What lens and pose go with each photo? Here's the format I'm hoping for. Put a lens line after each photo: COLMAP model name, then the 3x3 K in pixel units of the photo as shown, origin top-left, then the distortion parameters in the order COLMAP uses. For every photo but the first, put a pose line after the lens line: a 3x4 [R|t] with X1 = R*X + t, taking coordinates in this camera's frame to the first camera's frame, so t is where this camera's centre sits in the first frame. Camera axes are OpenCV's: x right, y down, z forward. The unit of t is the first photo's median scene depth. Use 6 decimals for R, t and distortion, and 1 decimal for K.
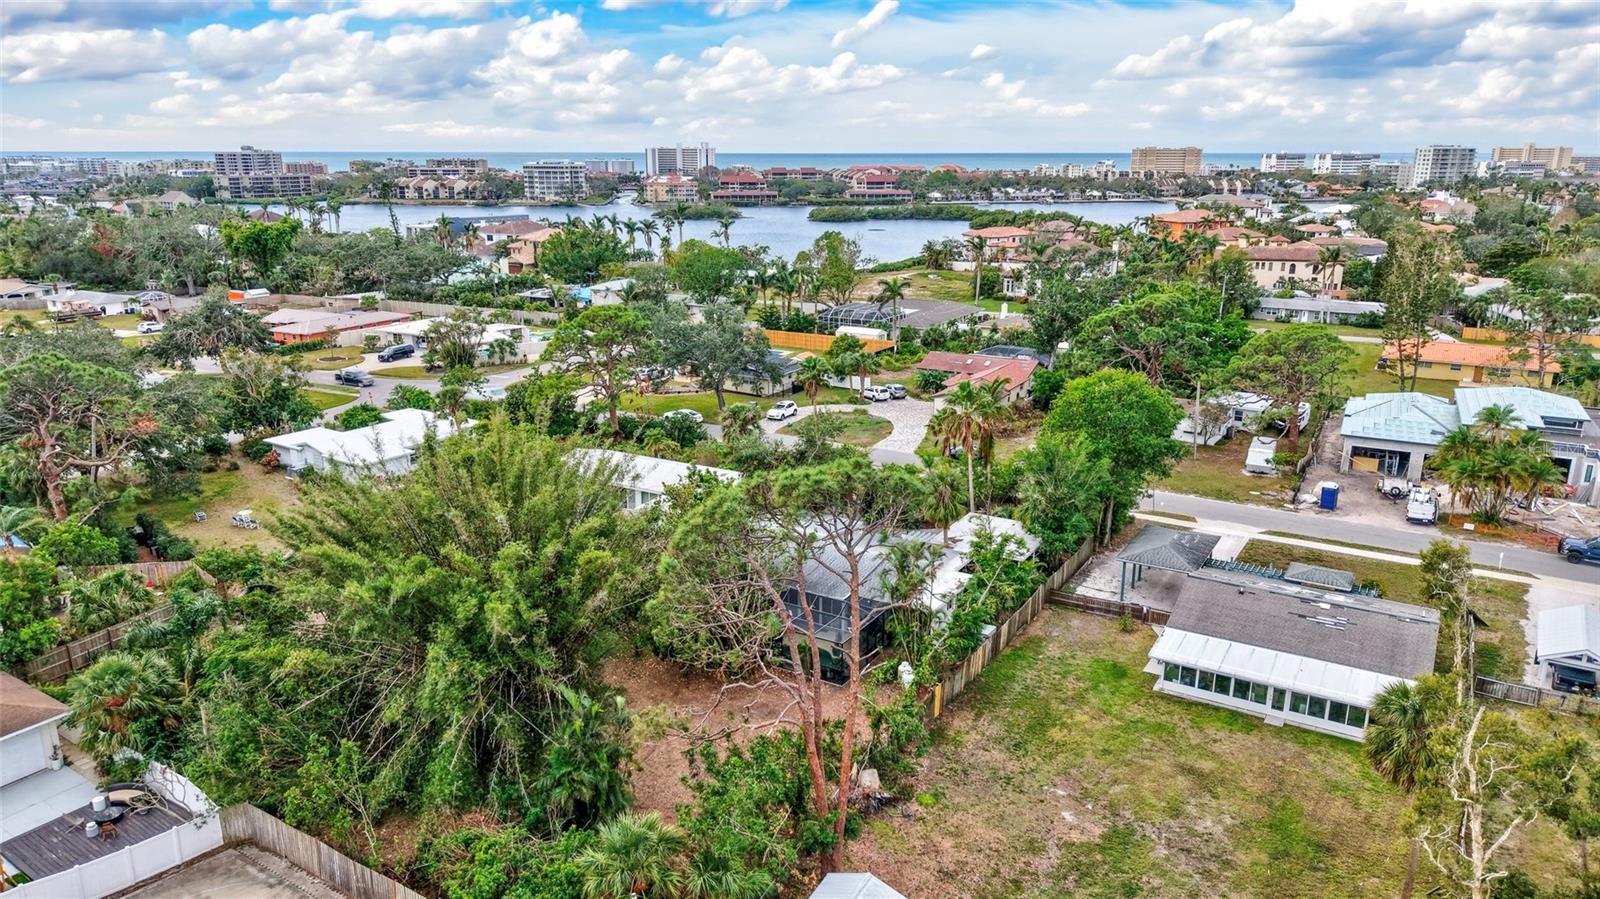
lens RADIAL K [[1099.1, 0, 800.0], [0, 1099.1, 449.5], [0, 0, 1]] dist [0.007053, 0.004620]
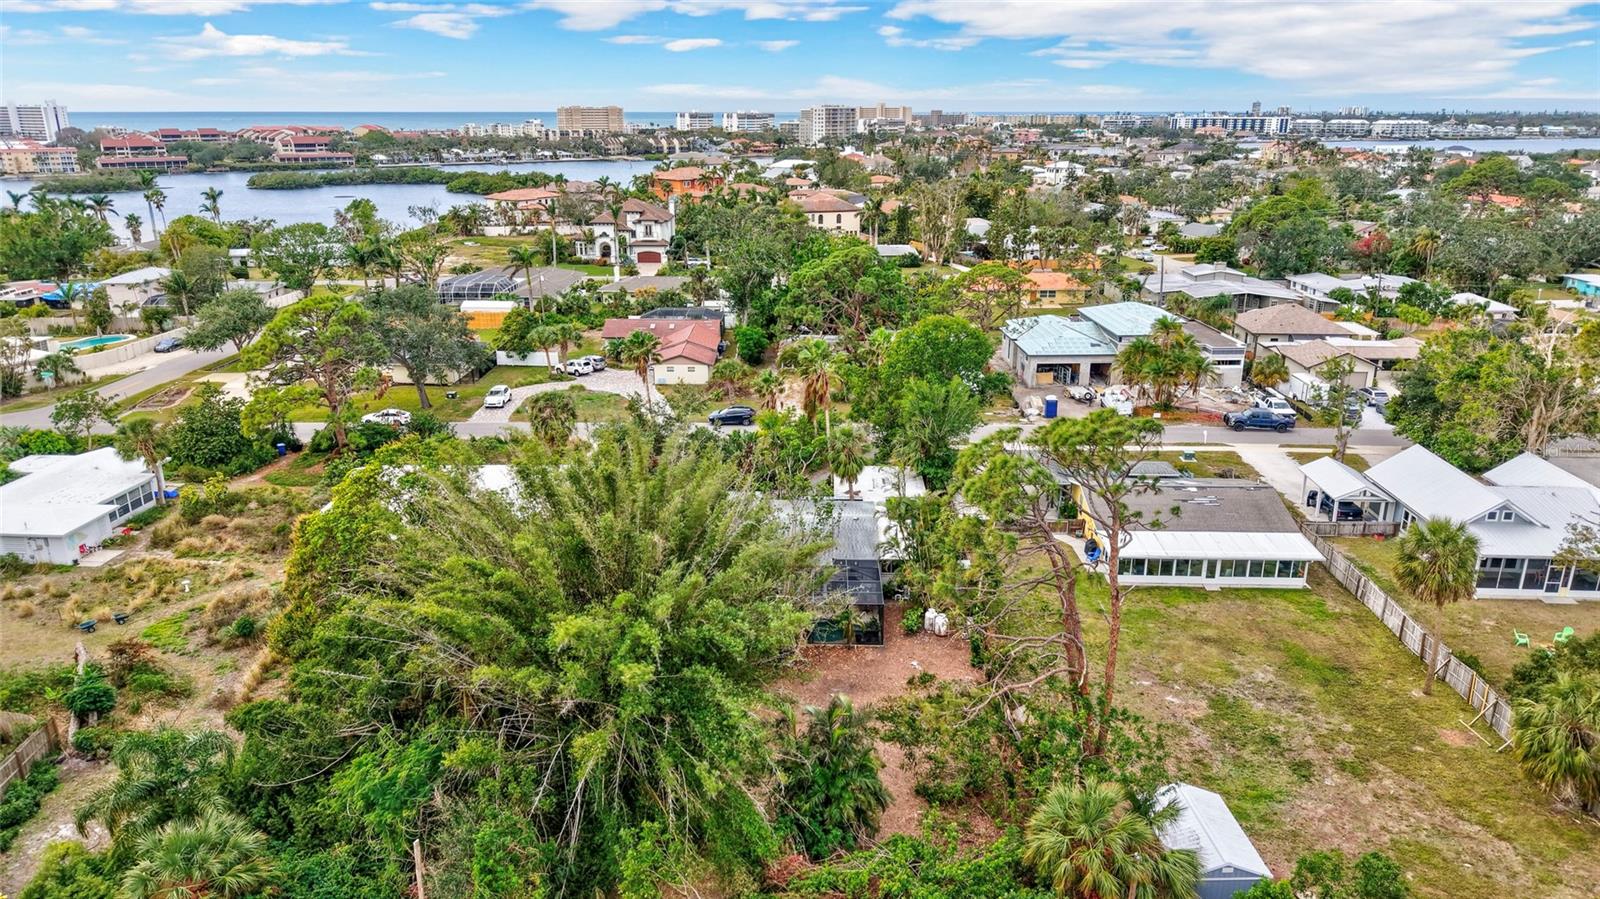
lens RADIAL K [[1082.6, 0, 800.0], [0, 1082.6, 449.5], [0, 0, 1]] dist [0.061599, -0.079845]
pose [[0.870735, -0.148376, 0.468835, -0.229858], [0.130869, 0.988931, 0.069920, -0.021964], [-0.474019, 0.000474, 0.880514, 0.068703]]
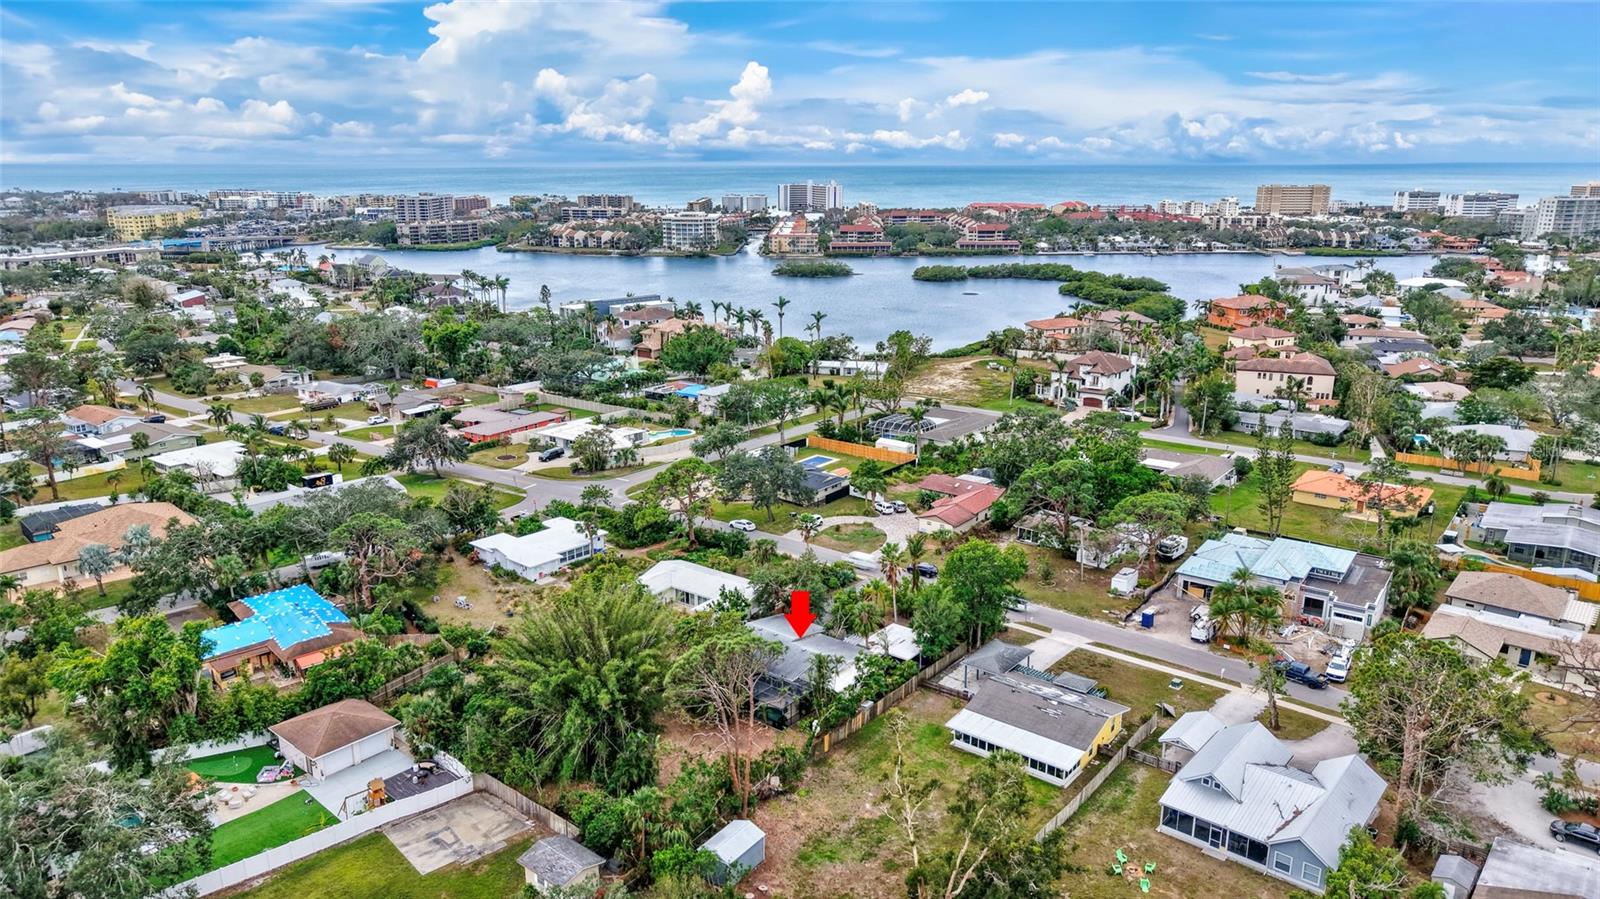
lens RADIAL K [[1082.6, 0, 800.0], [0, 1082.6, 449.5], [0, 0, 1]] dist [0.061599, -0.079845]
pose [[0.992509, 0.032570, -0.117748, 0.128824], [-0.033639, 0.999409, -0.007106, -0.118734], [0.117447, 0.011014, 0.993018, -0.394739]]
